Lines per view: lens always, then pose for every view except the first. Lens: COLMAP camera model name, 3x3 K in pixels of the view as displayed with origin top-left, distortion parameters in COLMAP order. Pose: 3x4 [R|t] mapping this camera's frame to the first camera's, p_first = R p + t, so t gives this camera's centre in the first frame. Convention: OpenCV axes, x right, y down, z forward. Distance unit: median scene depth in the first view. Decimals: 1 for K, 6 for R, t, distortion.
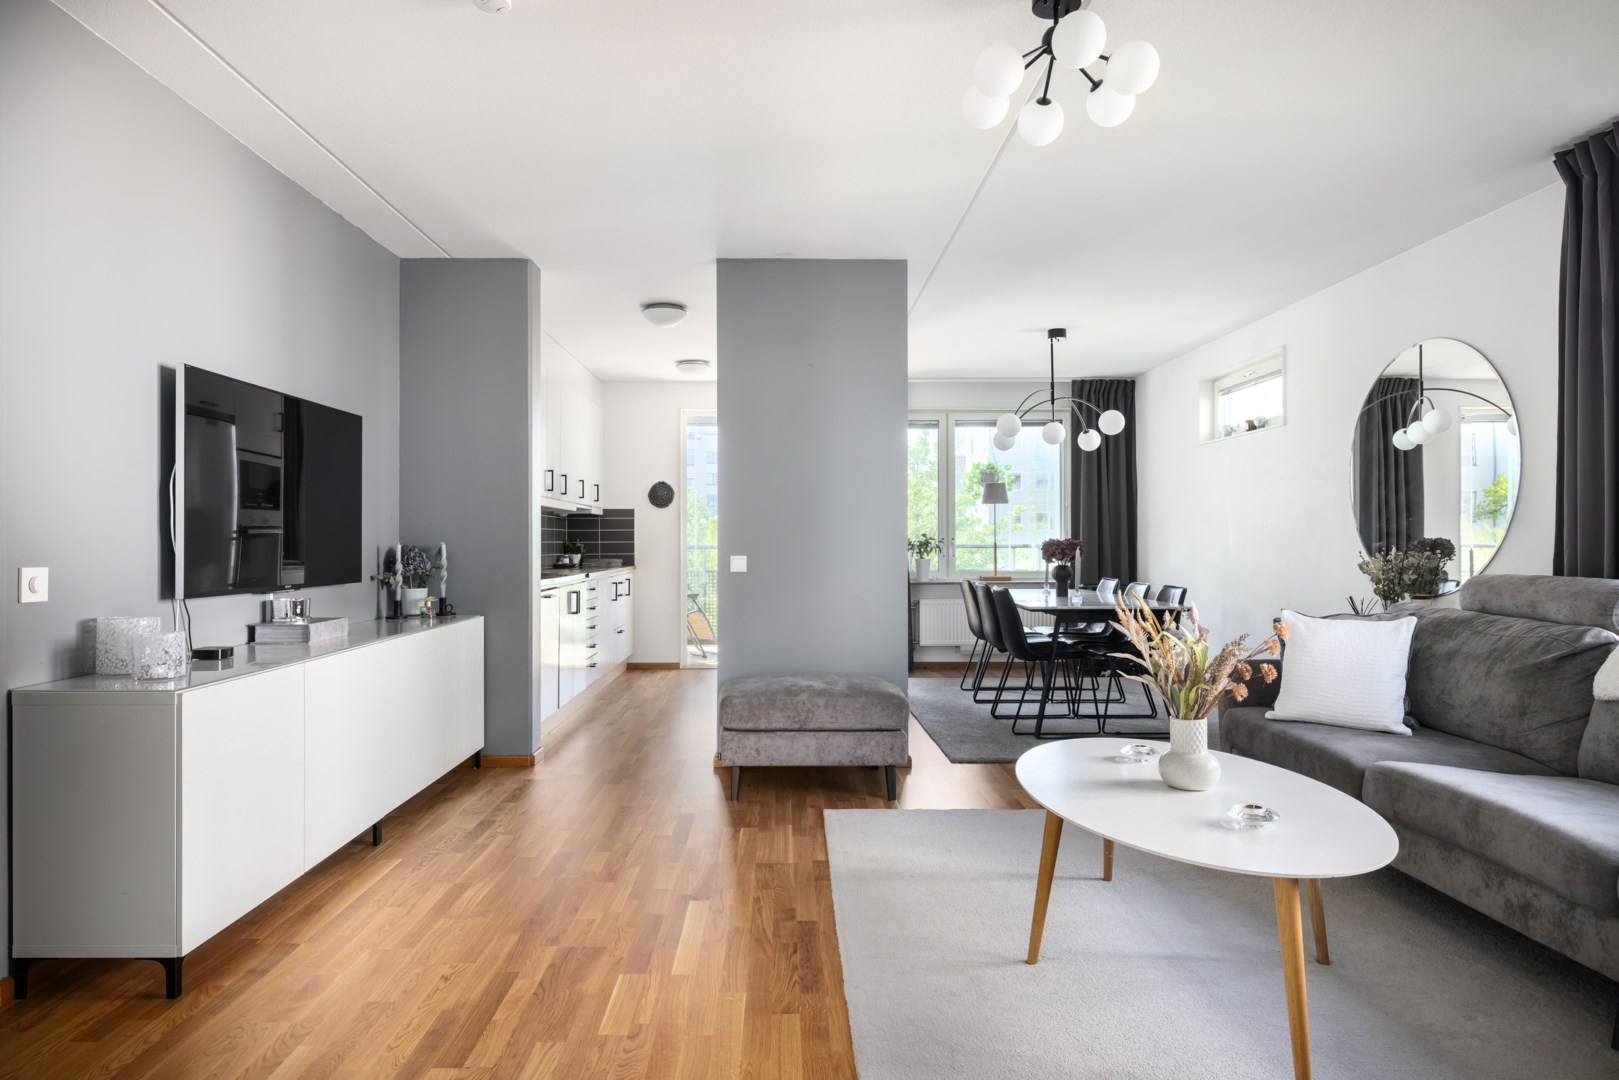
lens RADIAL K [[978.3, 0, 780.1], [0, 978.3, 538.7], [0, 0, 1]] dist [-0.001573, 0.000114]
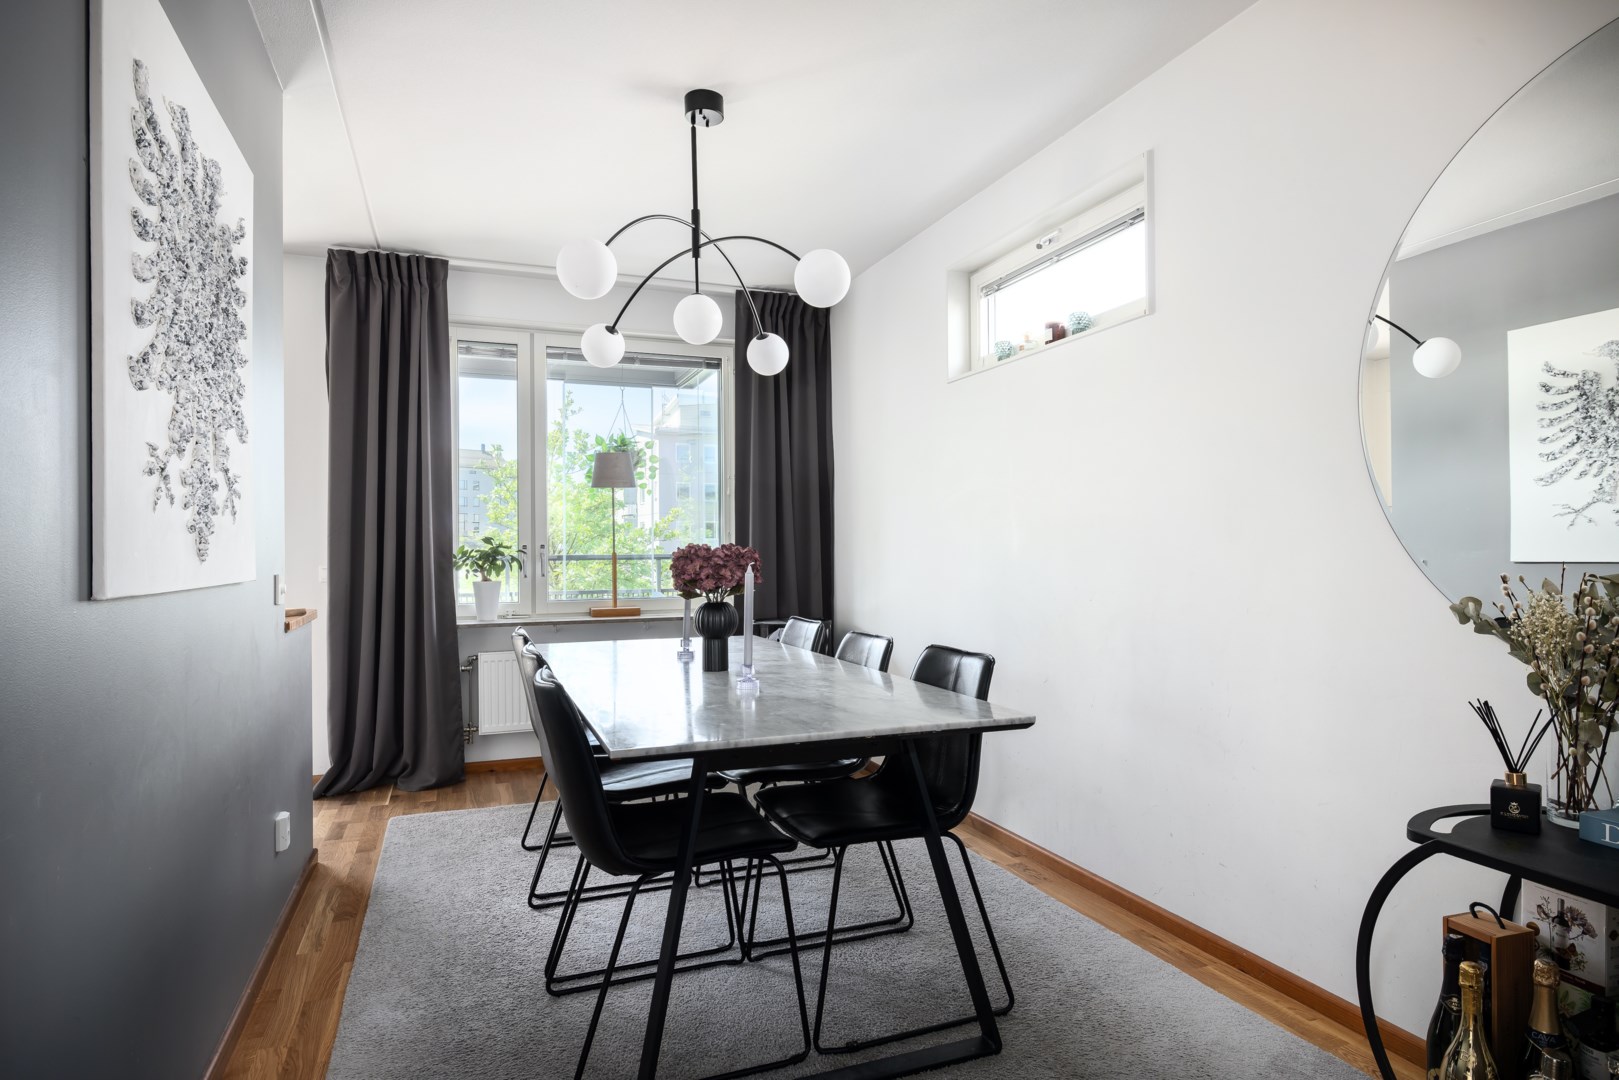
lens RADIAL K [[932.1, 0, 811.7], [0, 932.1, 549.0], [0, 0, 1]] dist [0.001510, -0.003431]
pose [[0.932030, -0.004912, 0.362347, 0.223513], [0.003955, 0.999986, 0.003381, 0.000763], [-0.362358, -0.001718, 0.932037, 0.750670]]
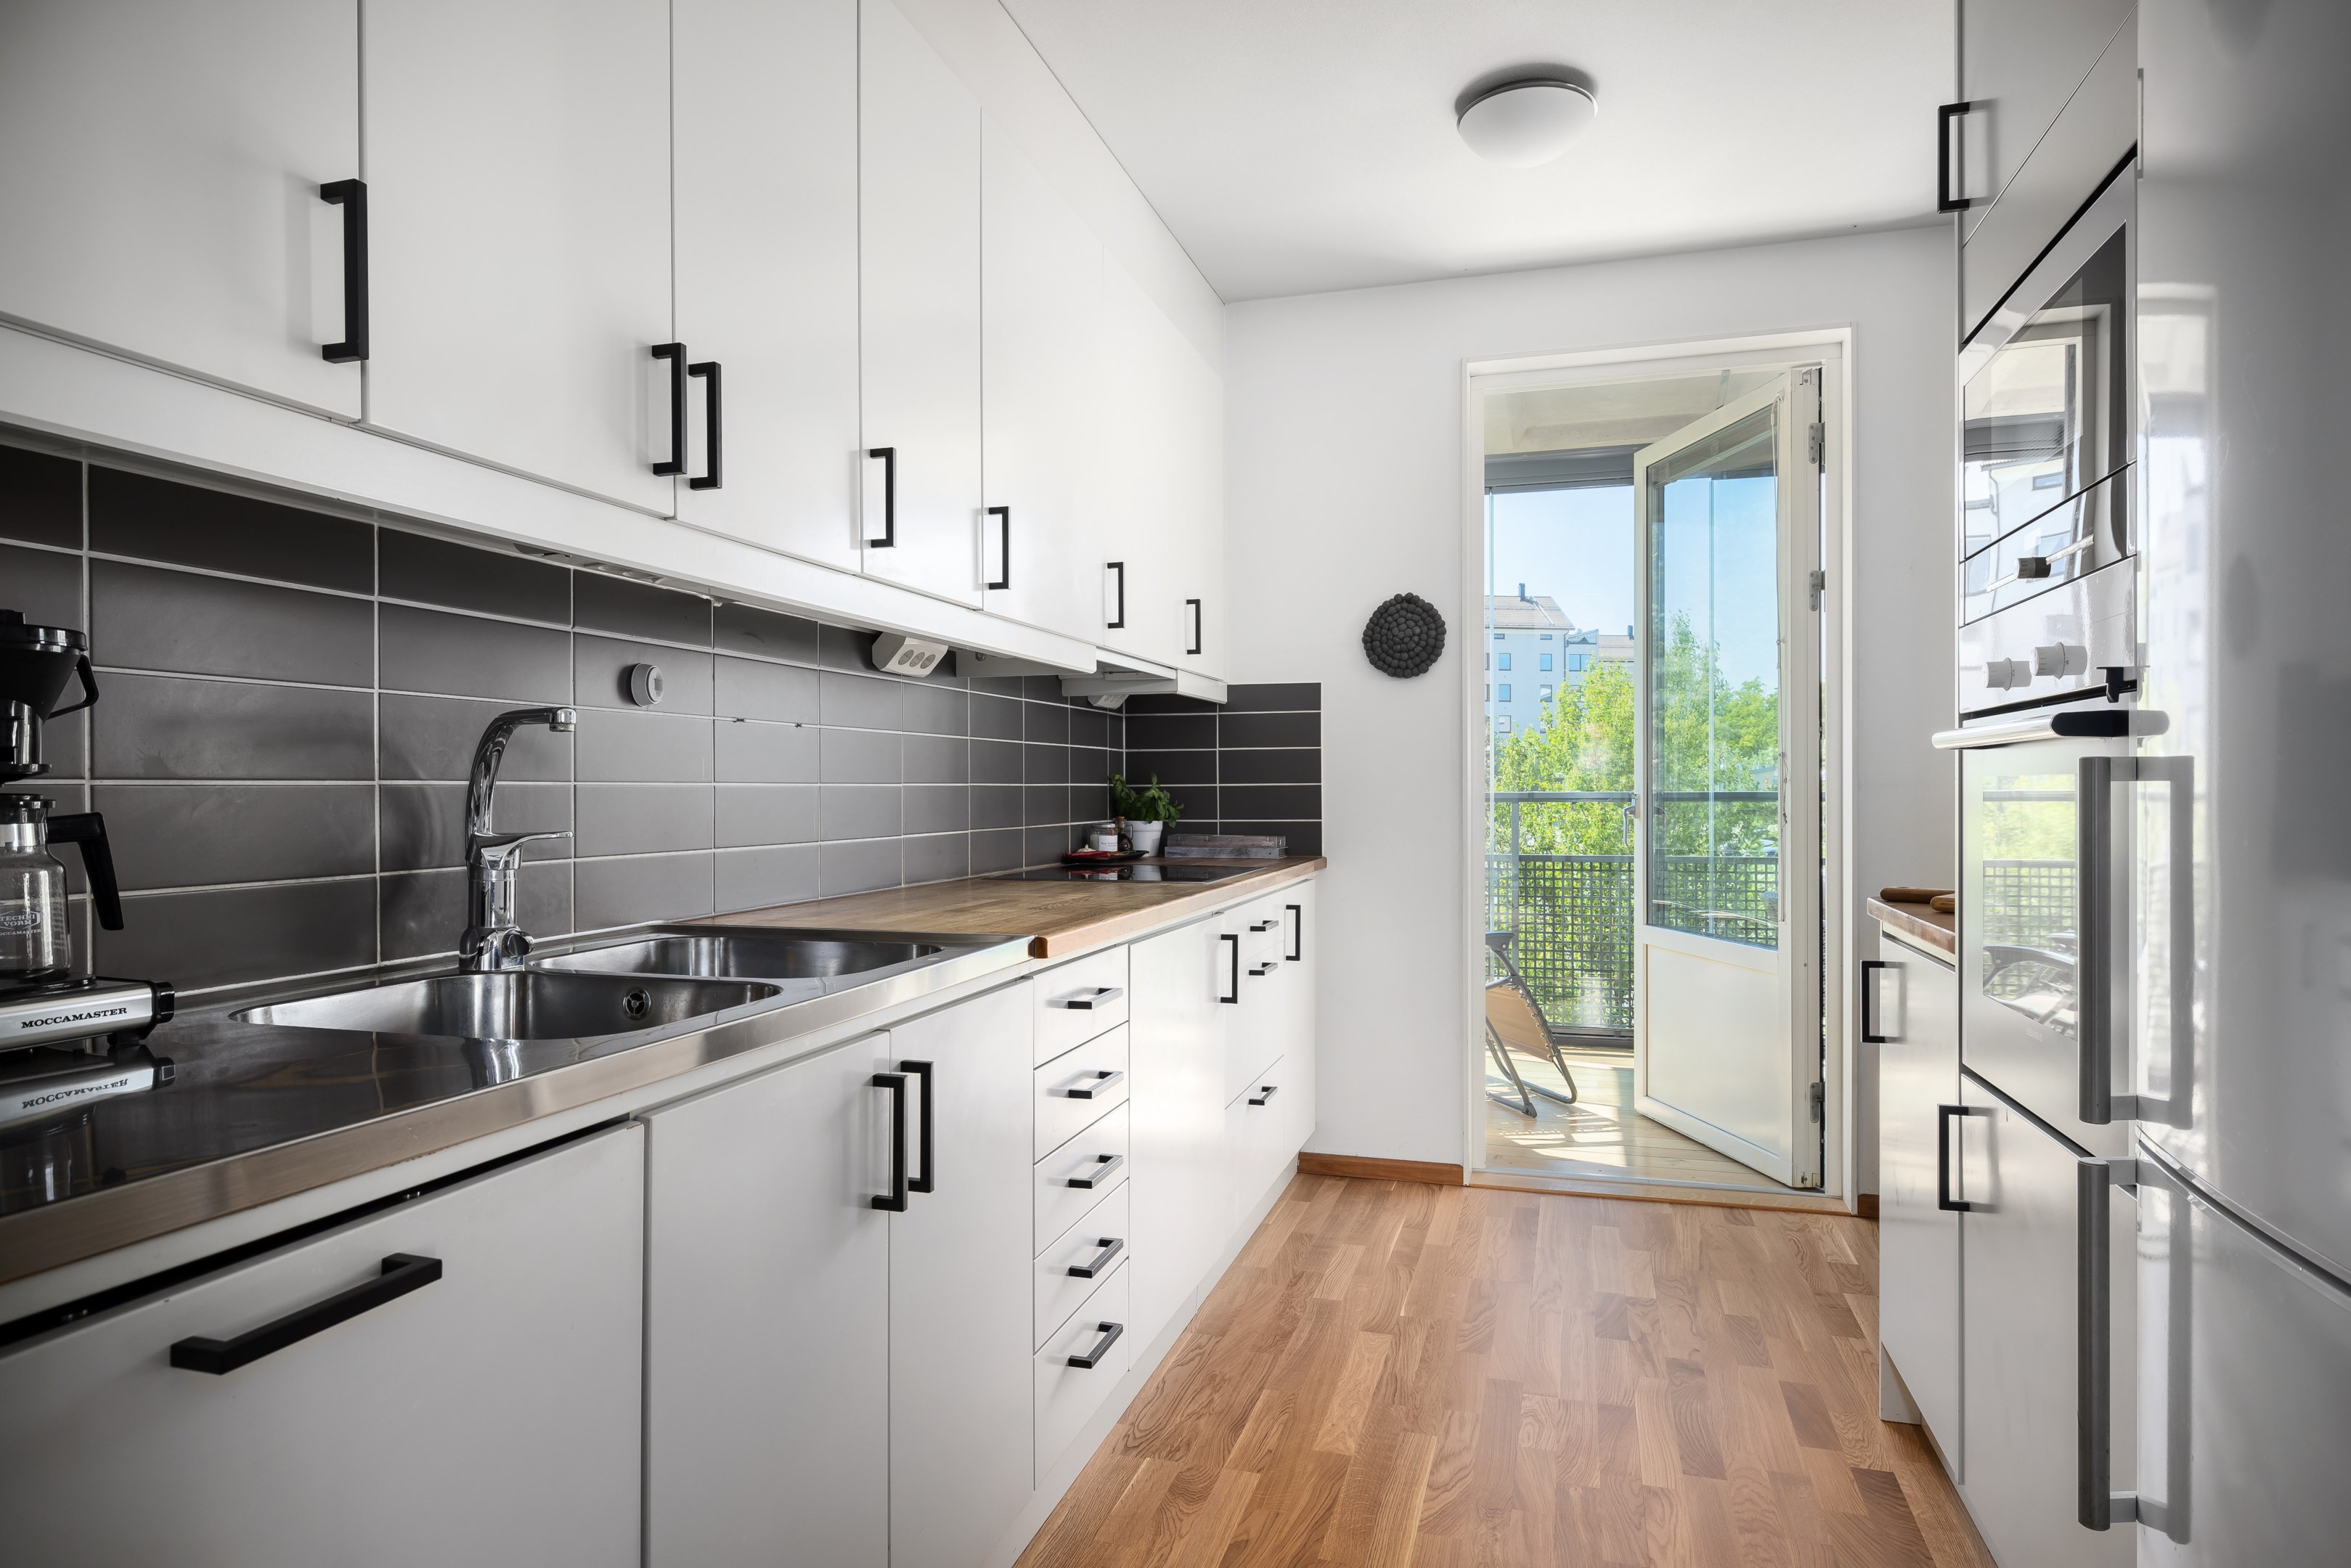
lens RADIAL K [[1353.4, 0, 1178.7], [0, 1353.4, 797.0], [0, 0, 1]] dist [0.001510, -0.003431]
pose [[0.959048, 0.002154, -0.283235, -0.117458], [0.001259, 0.999929, 0.011867, 0.003657], [0.283240, -0.011738, 0.958977, 0.973645]]
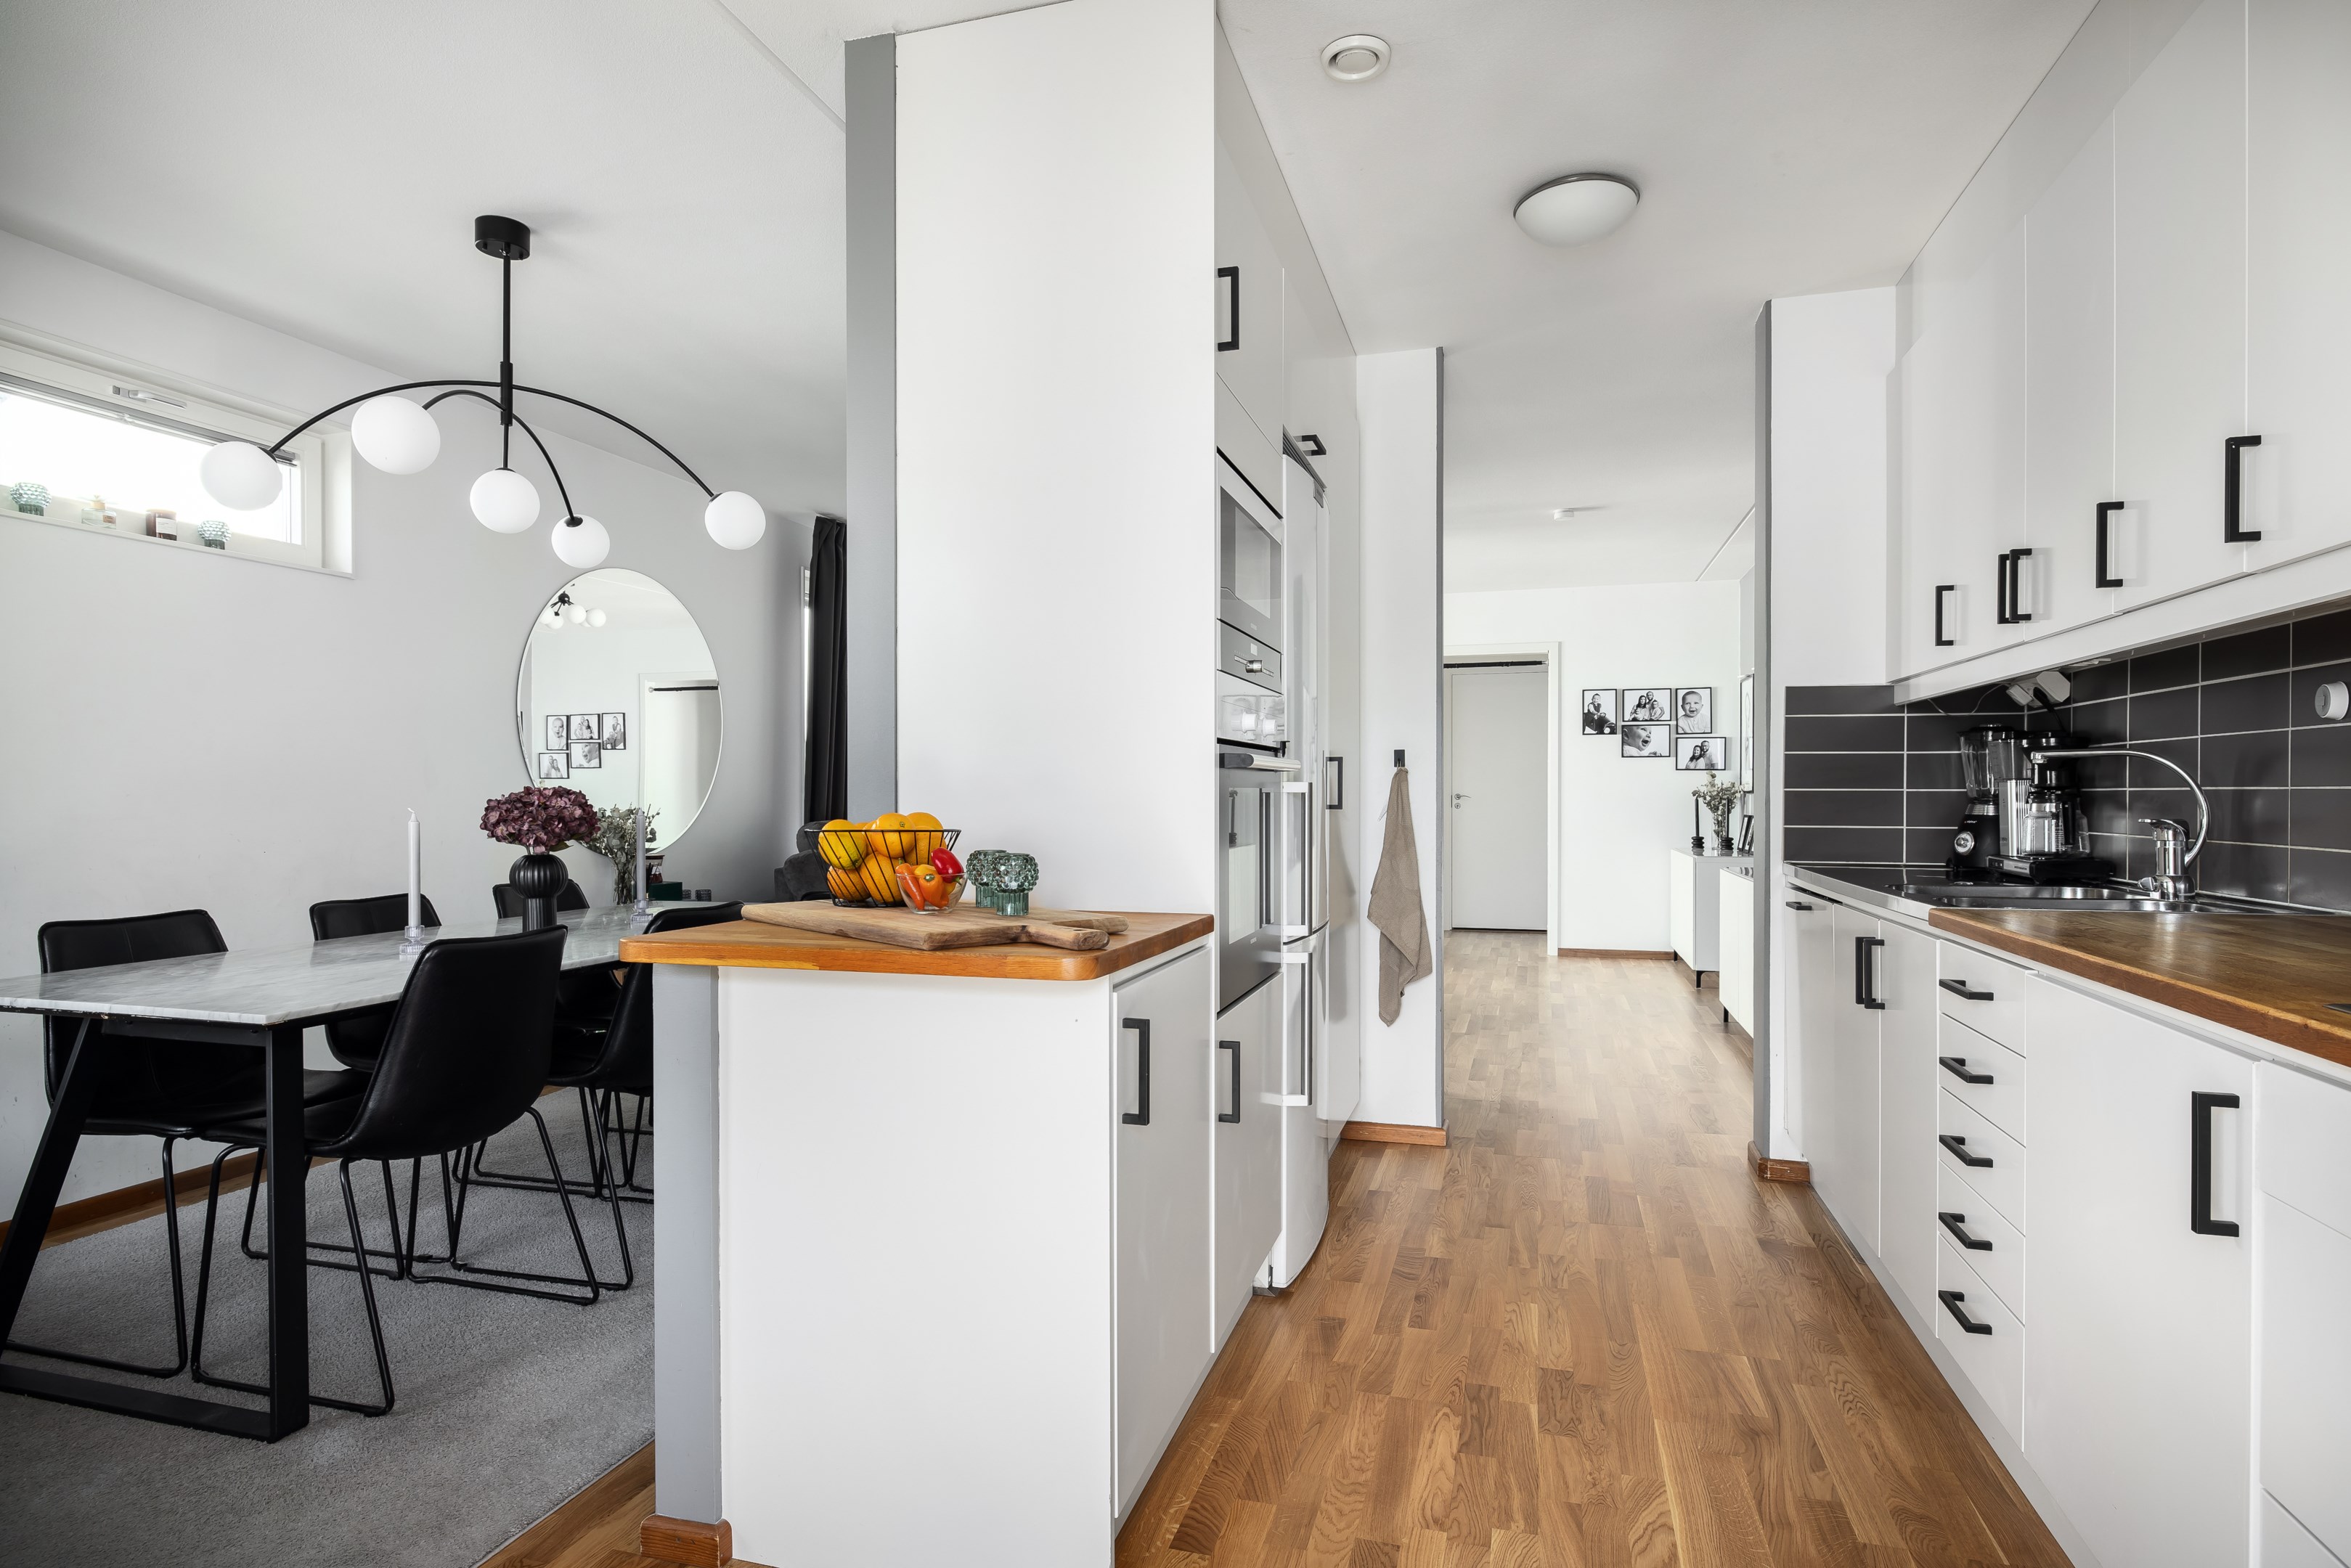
lens RADIAL K [[1248.0, 0, 1173.0], [0, 1248.0, 803.4], [0, 0, 1]] dist [-0.004087, -0.001010]
pose [[-0.959752, 0.000933, 0.280846, -0.124050], [0.001740, 0.999995, 0.002622, 0.007653], [-0.280843, 0.003005, -0.959749, 1.848769]]
